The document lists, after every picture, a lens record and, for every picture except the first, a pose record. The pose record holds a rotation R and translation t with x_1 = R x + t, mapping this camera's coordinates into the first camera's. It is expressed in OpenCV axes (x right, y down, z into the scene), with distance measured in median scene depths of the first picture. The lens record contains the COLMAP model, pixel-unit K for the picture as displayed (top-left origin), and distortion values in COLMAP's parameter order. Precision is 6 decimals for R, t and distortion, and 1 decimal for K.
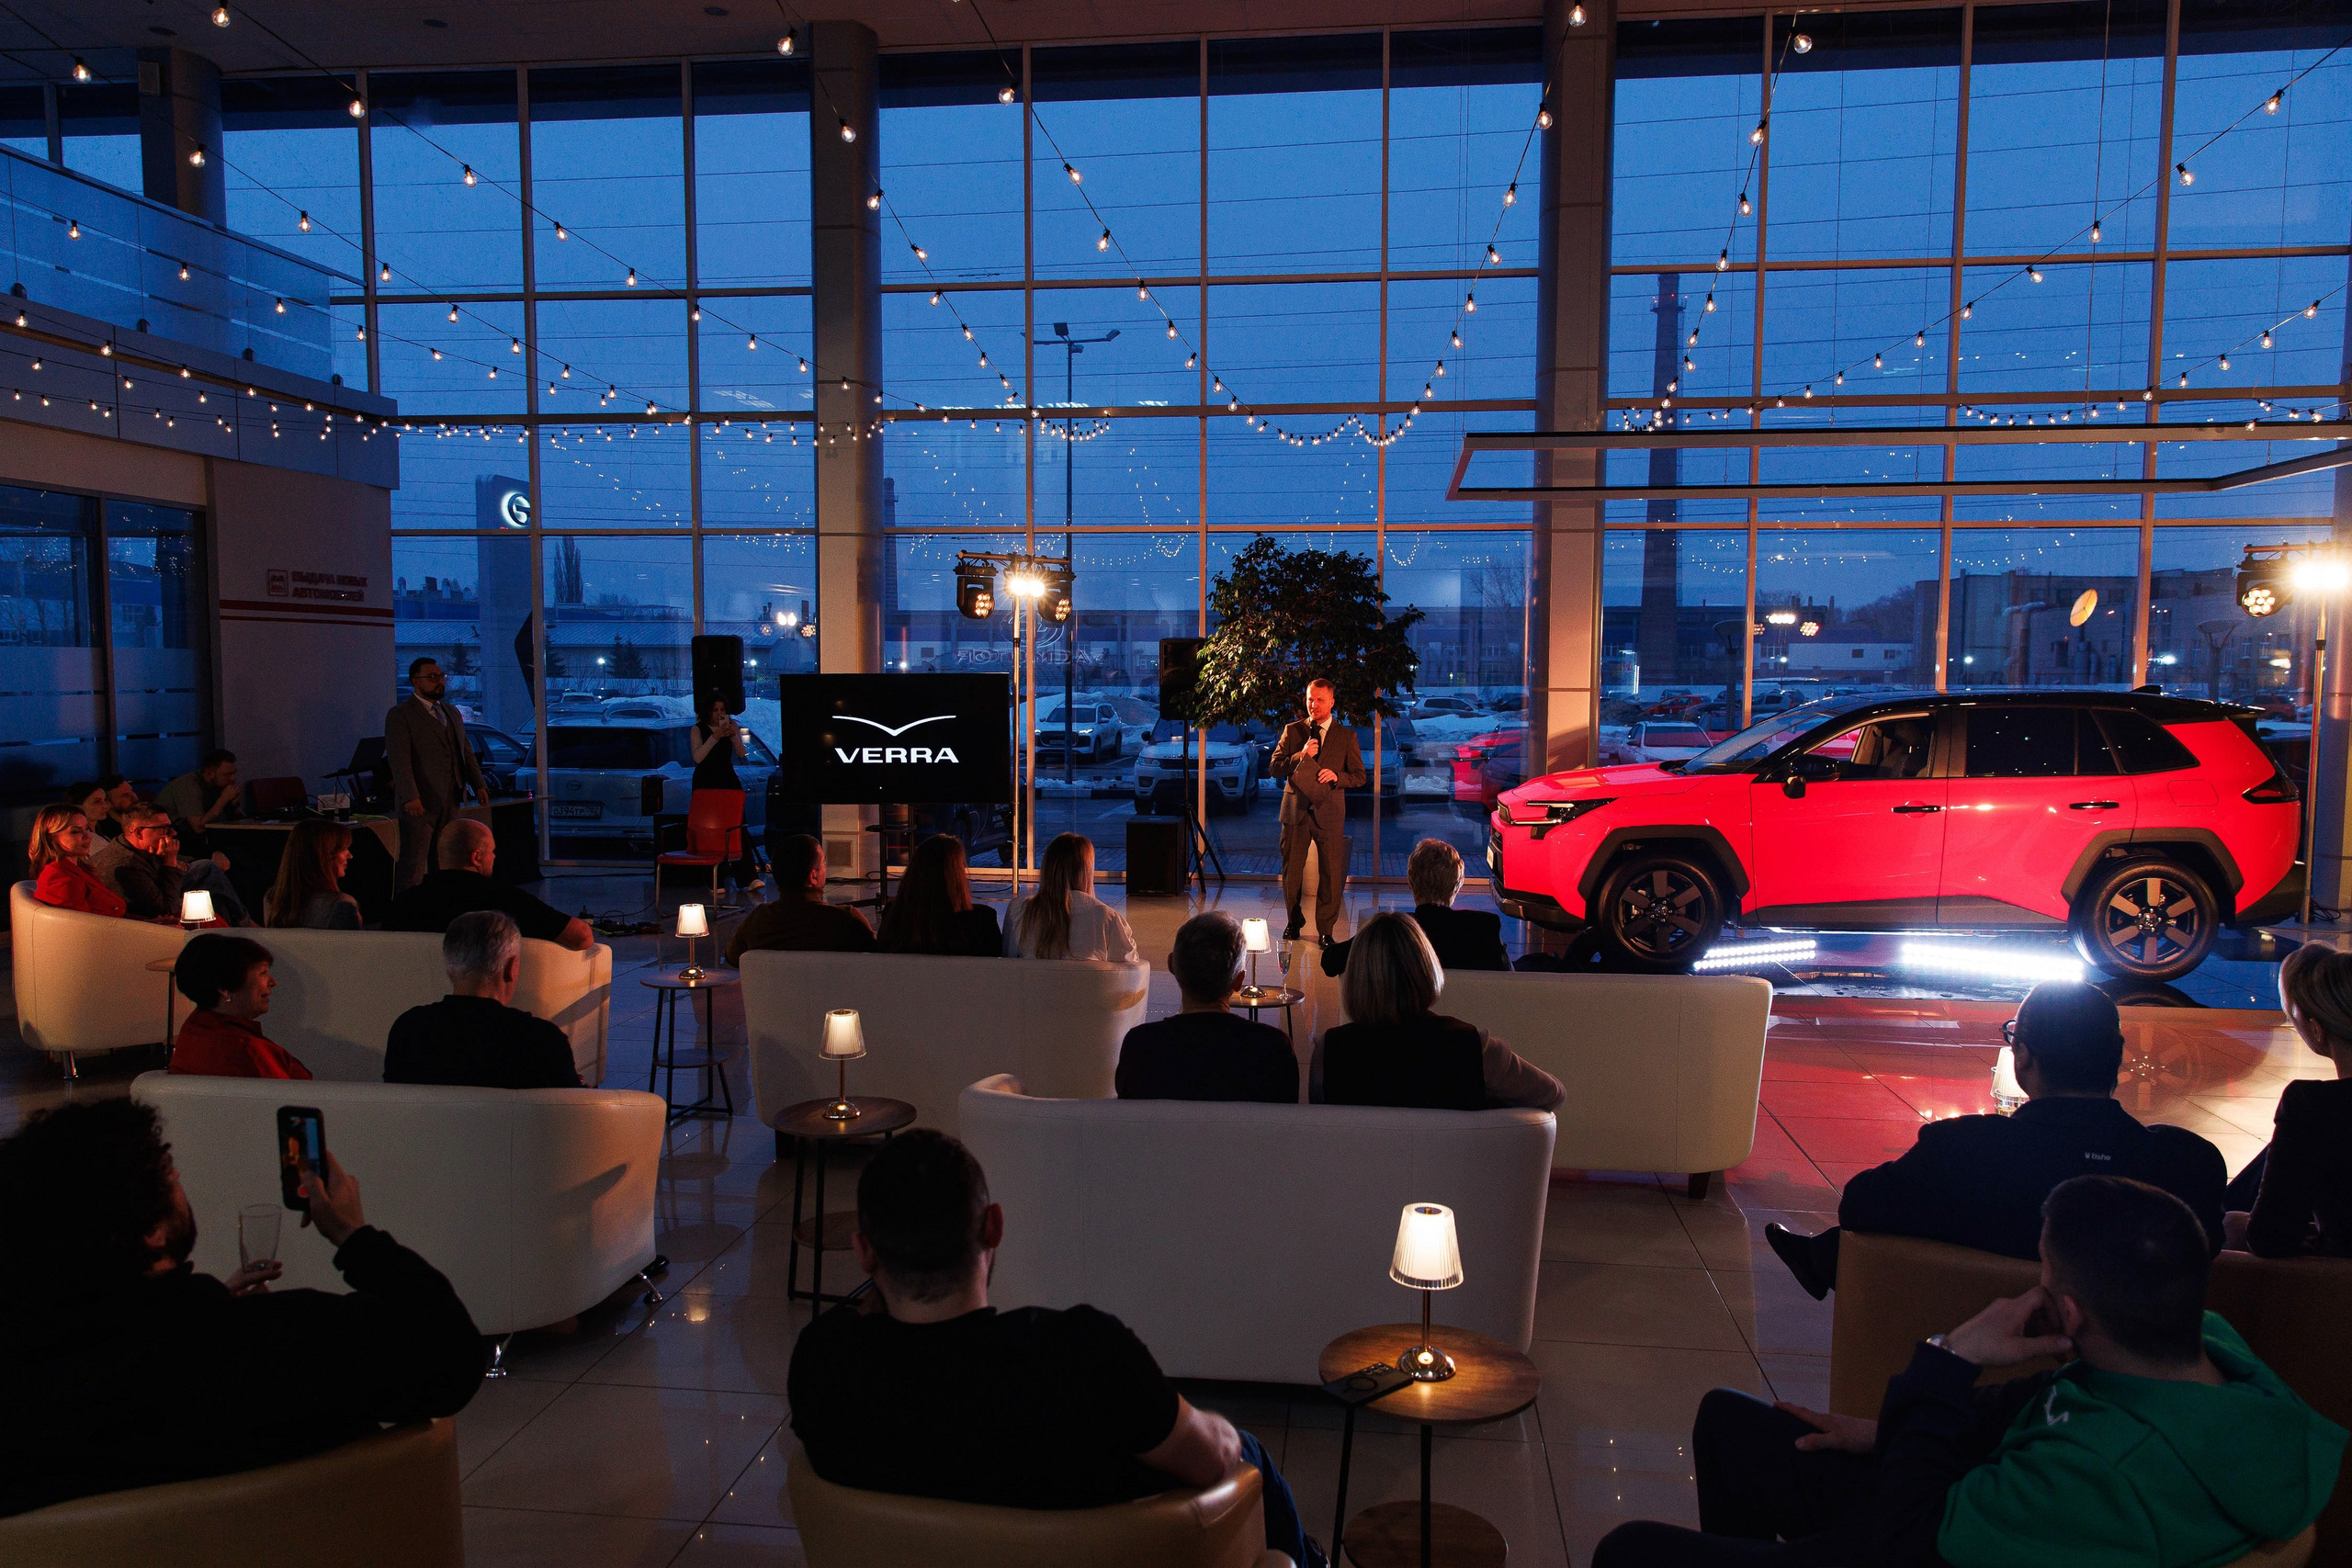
lens RADIAL K [[1659.2, 0, 1150.0], [0, 1659.2, 799.7], [0, 0, 1]] dist [-0.002209, 0.002628]
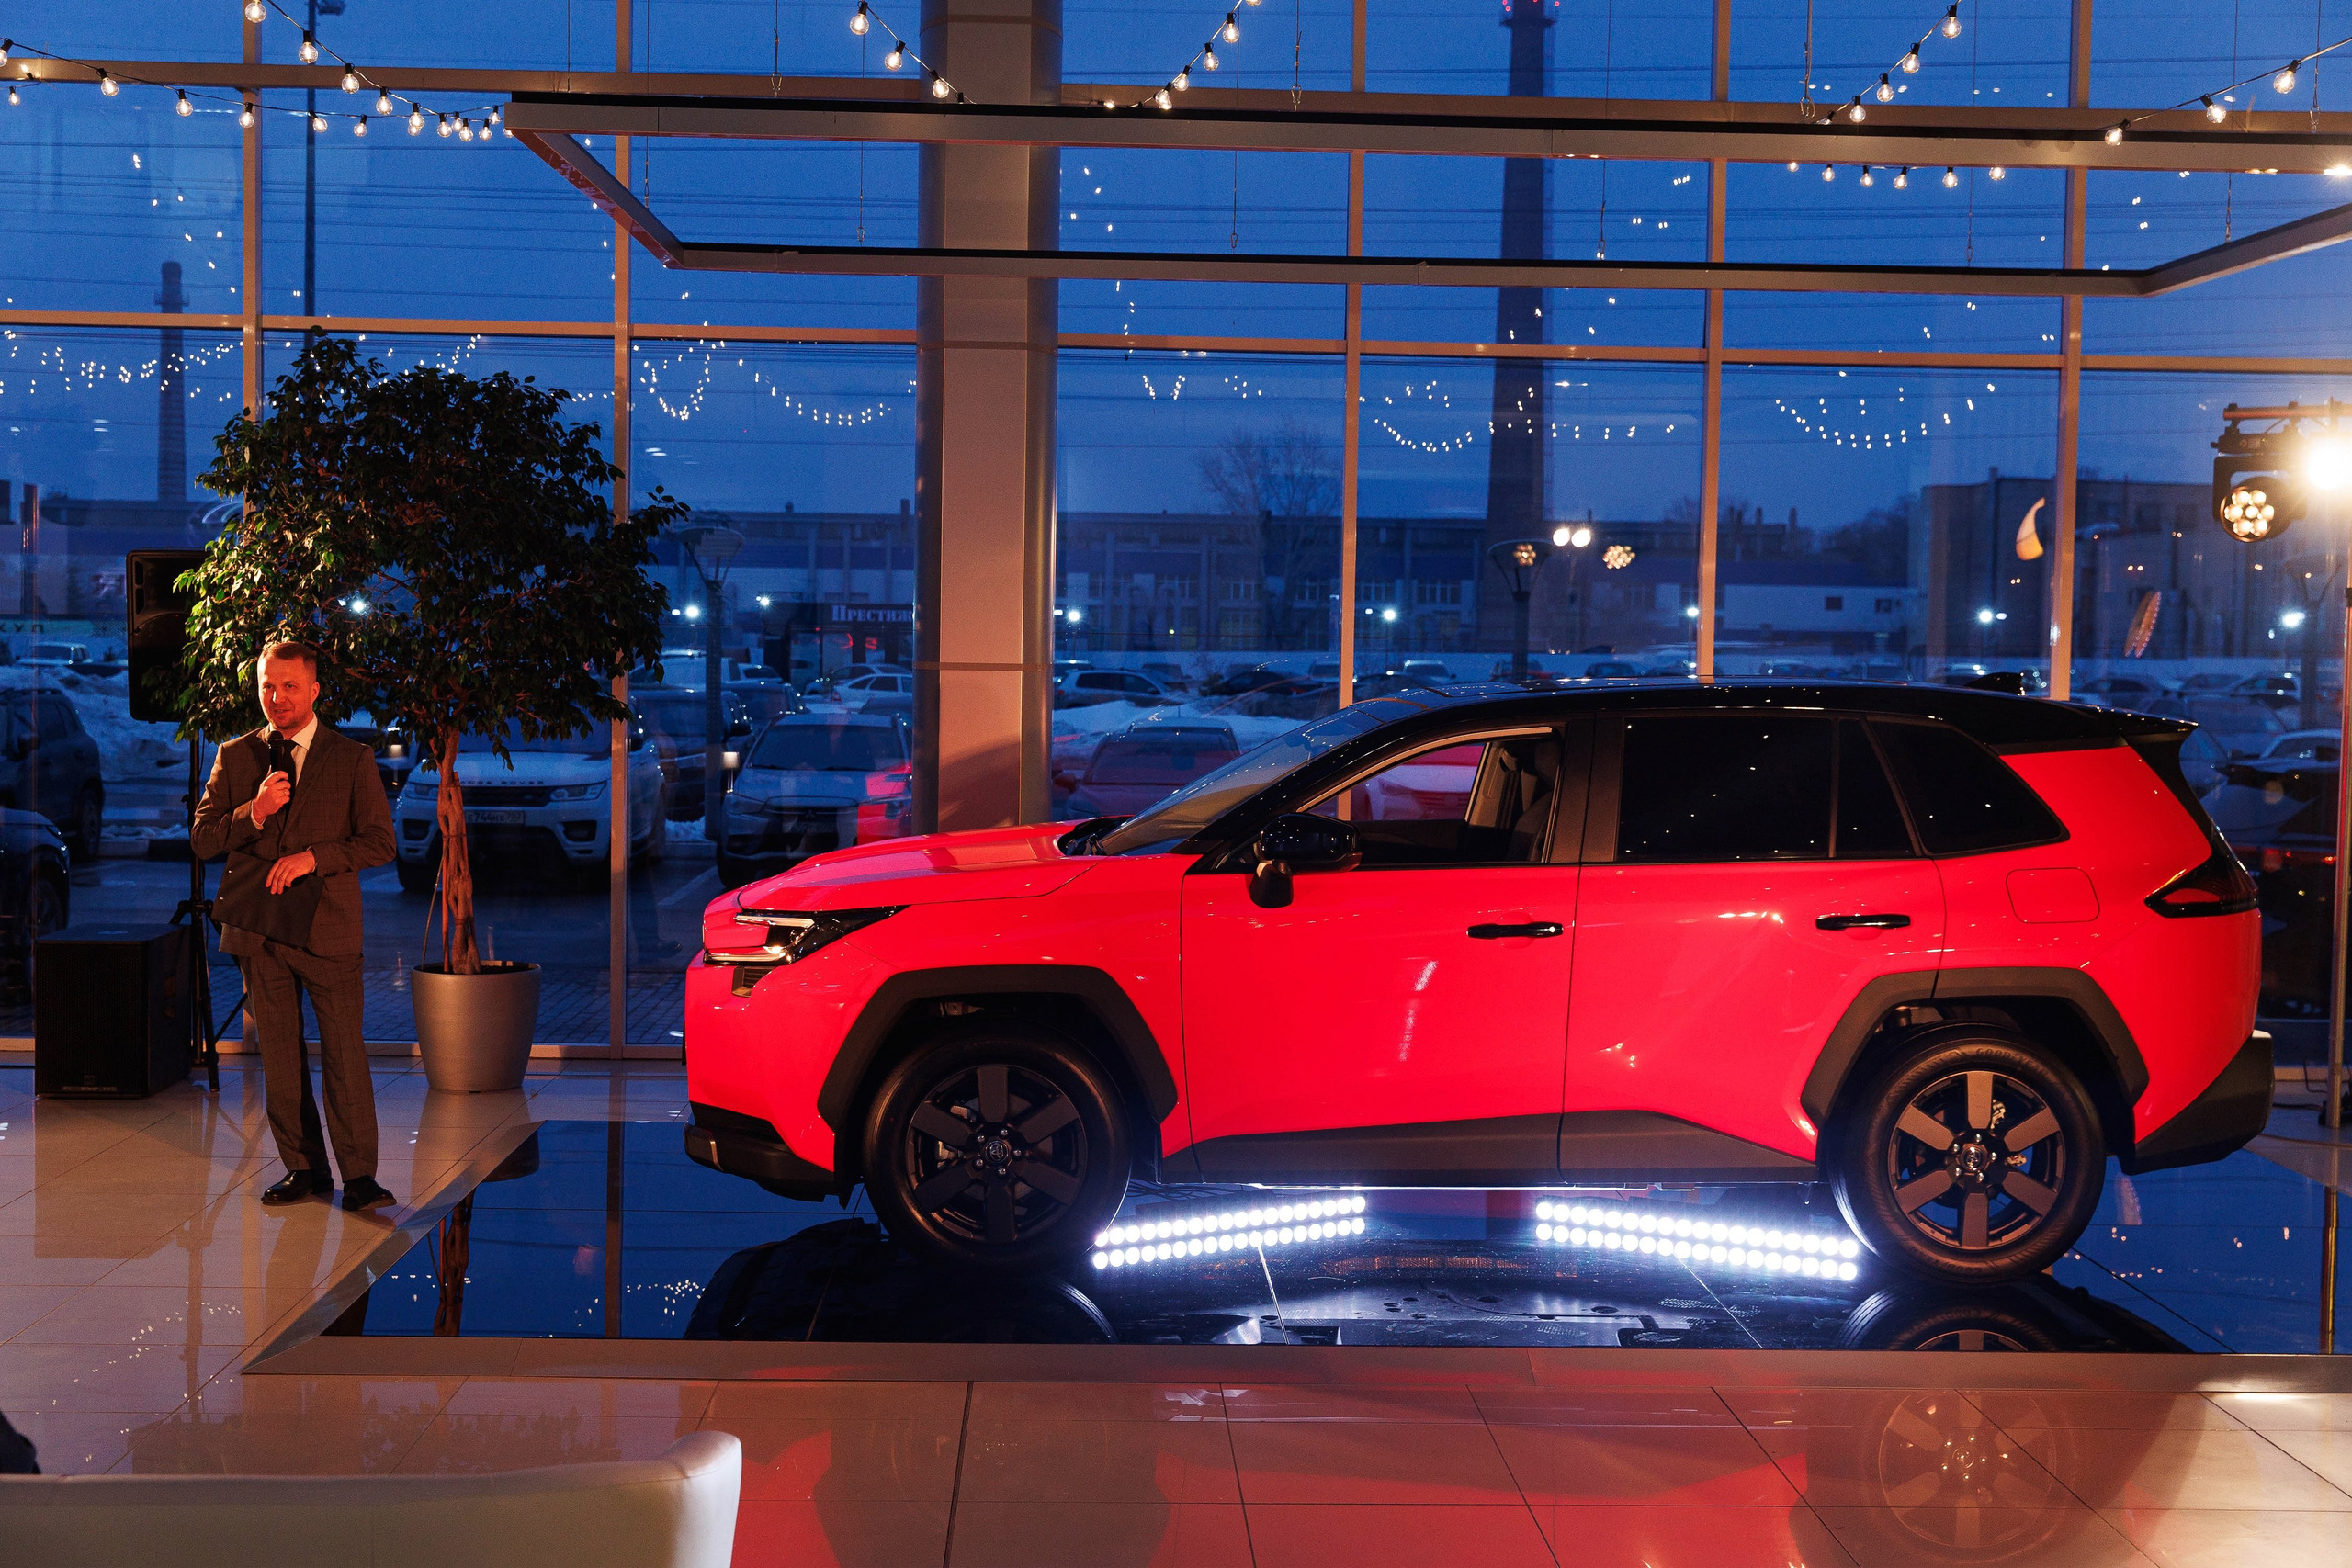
lens RADIAL K [[2887.5, 0, 1176.0], [0, 2887.5, 784.0], [0, 0, 1]] dist [-0.004047, -0.013317]
pose [[0.985249, 0.003747, 0.171085, 0.185114], [-0.000213, 0.999786, -0.020675, -0.015529], [-0.171126, 0.020334, 0.985039, 0.167297]]
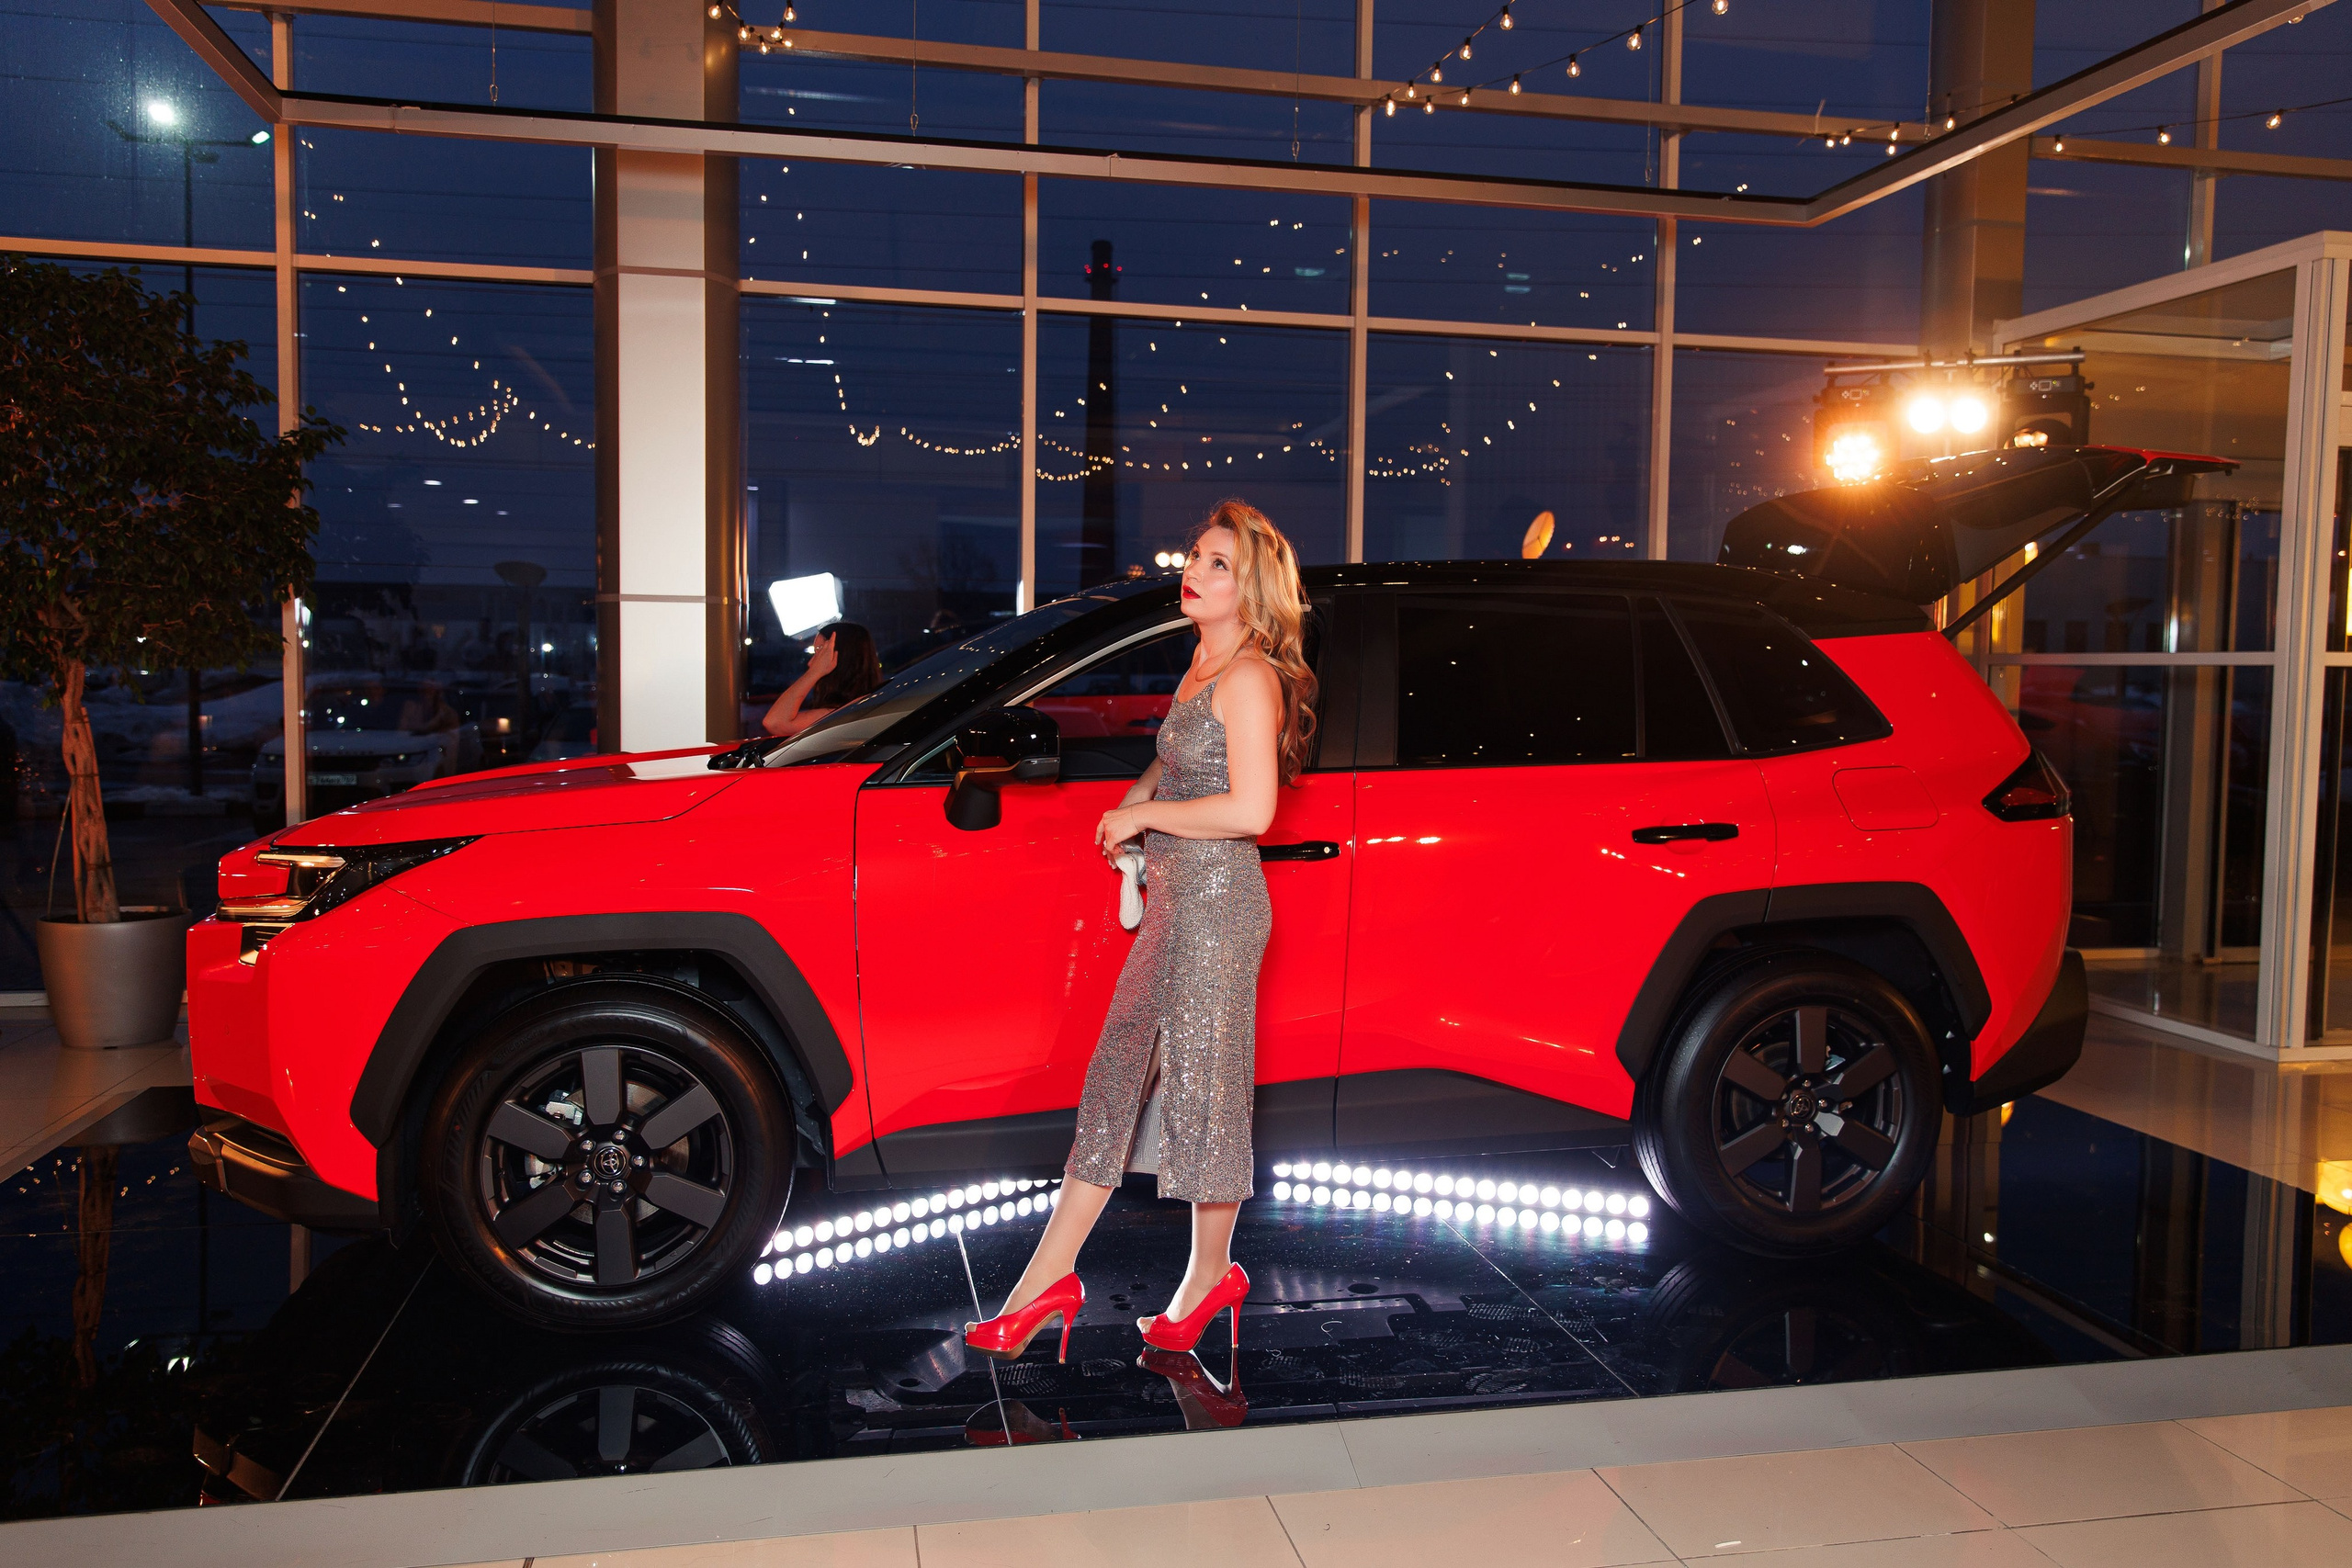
lens RADIAL K [[1784.4, 0, 1179.7], [0, 1784.4, 777.9], [0, 0, 1]] dist [-0.004452, -0.001679]
pose [[0.944061, -0.011744, 0.329562, 0.251661], [0.016202, 0.999811, -0.010784, -0.005946], [-0.329373, 0.015521, 0.944072, 0.511652]]
